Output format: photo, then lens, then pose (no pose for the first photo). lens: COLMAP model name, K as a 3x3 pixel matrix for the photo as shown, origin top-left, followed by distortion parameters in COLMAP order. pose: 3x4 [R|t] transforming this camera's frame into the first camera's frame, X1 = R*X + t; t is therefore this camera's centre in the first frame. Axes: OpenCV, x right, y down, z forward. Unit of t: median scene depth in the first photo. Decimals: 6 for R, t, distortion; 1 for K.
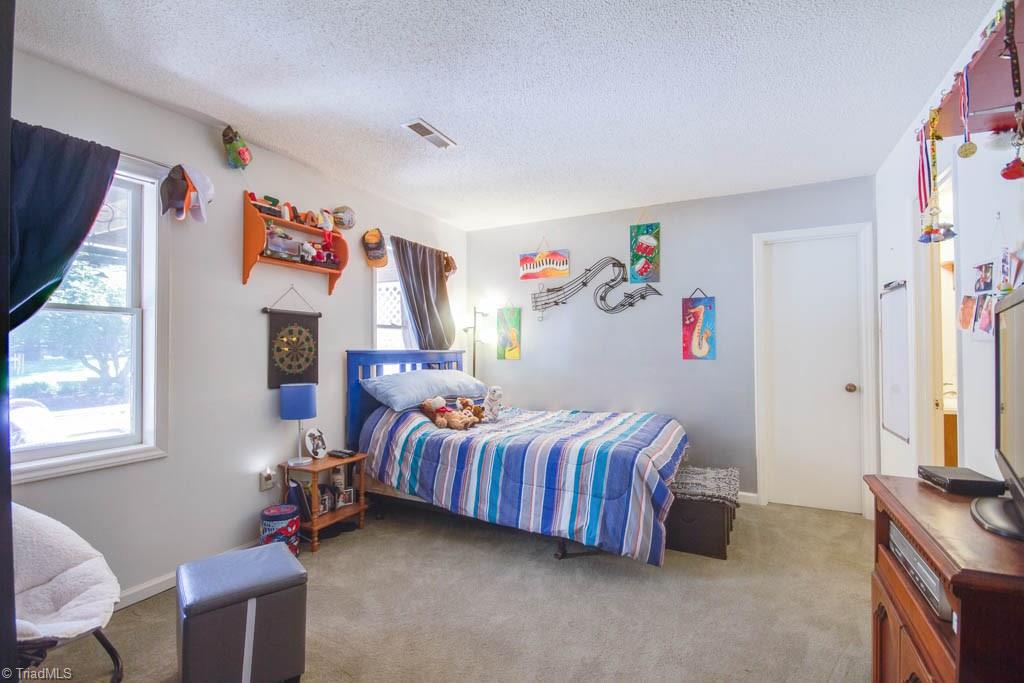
lens RADIAL K [[475.4, 0, 508.7], [0, 475.4, 341.4], [0, 0, 1]] dist [0.004435, 0.000532]
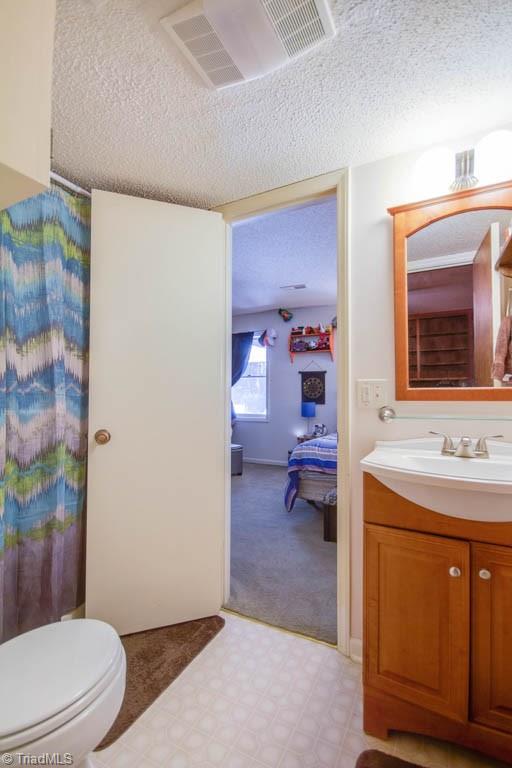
lens RADIAL K [[356.6, 0, 254.3], [0, 356.6, 385.5], [0, 0, 1]] dist [0.004435, 0.000532]
pose [[-0.004059, -0.026866, -0.999631, 1.334890], [0.007938, 0.999607, -0.026898, 0.052470], [0.999960, -0.008044, -0.003844, 0.746170]]
